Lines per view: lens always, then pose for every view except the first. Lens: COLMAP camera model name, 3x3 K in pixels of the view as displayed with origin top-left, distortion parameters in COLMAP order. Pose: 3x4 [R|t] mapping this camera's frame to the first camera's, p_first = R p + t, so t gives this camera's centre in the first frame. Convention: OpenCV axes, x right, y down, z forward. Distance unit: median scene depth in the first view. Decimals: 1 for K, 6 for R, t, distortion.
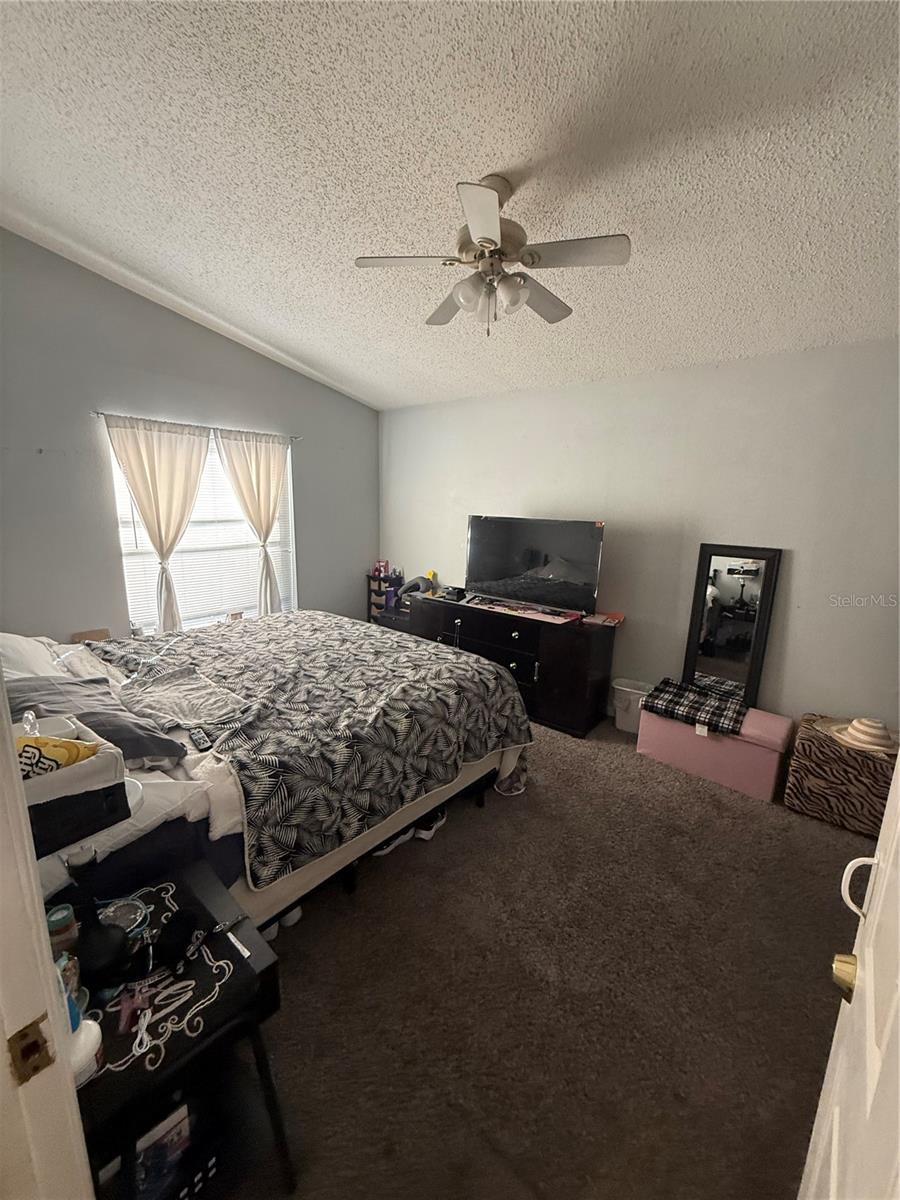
lens RADIAL K [[479.9, 0, 452.8], [0, 479.9, 595.7], [0, 0, 1]] dist [0.002914, 0.000080]
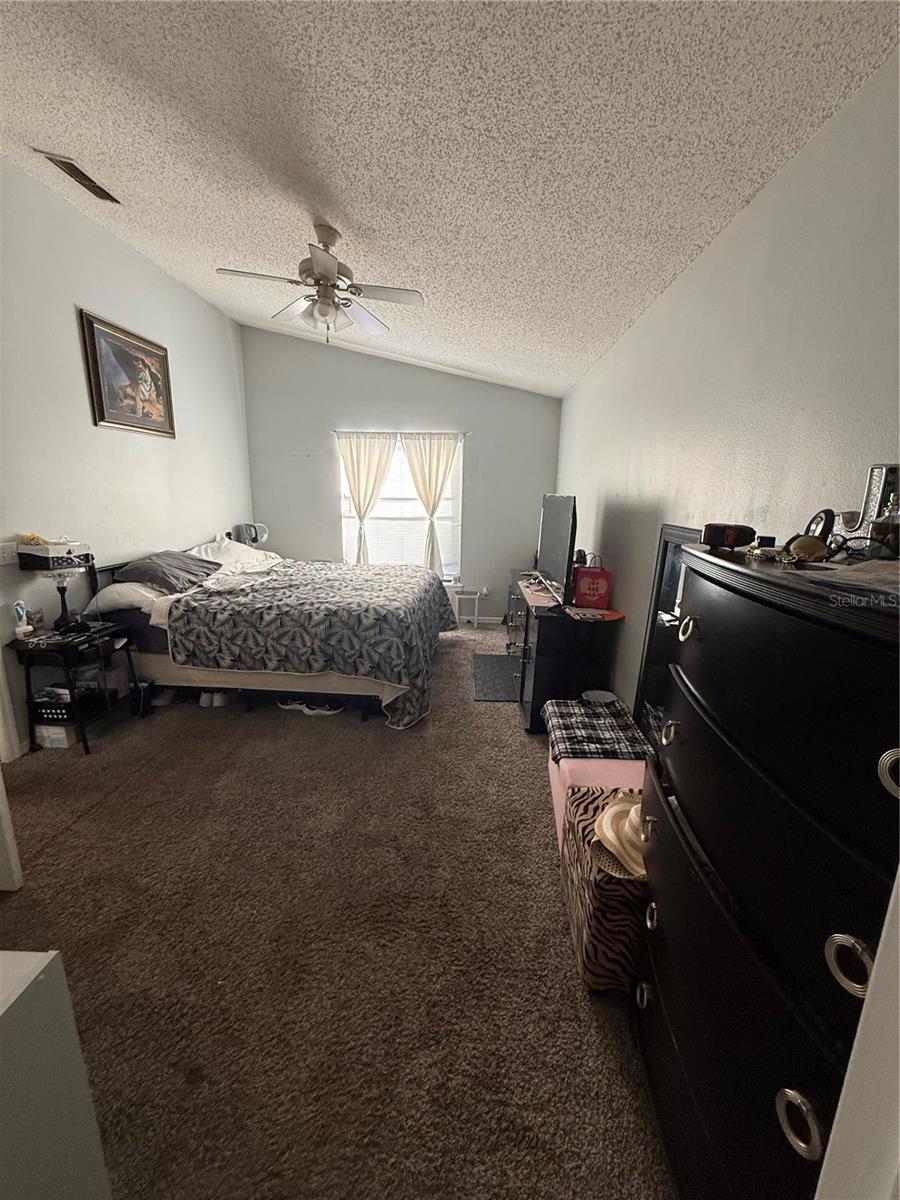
lens RADIAL K [[479.9, 0, 453.1], [0, 479.9, 602.4], [0, 0, 1]] dist [0.002914, 0.000080]
pose [[0.601618, 0.168877, -0.780728, 0.869894], [-0.165675, 0.982523, 0.084860, -0.001567], [0.781414, 0.078293, 0.619082, 0.309683]]
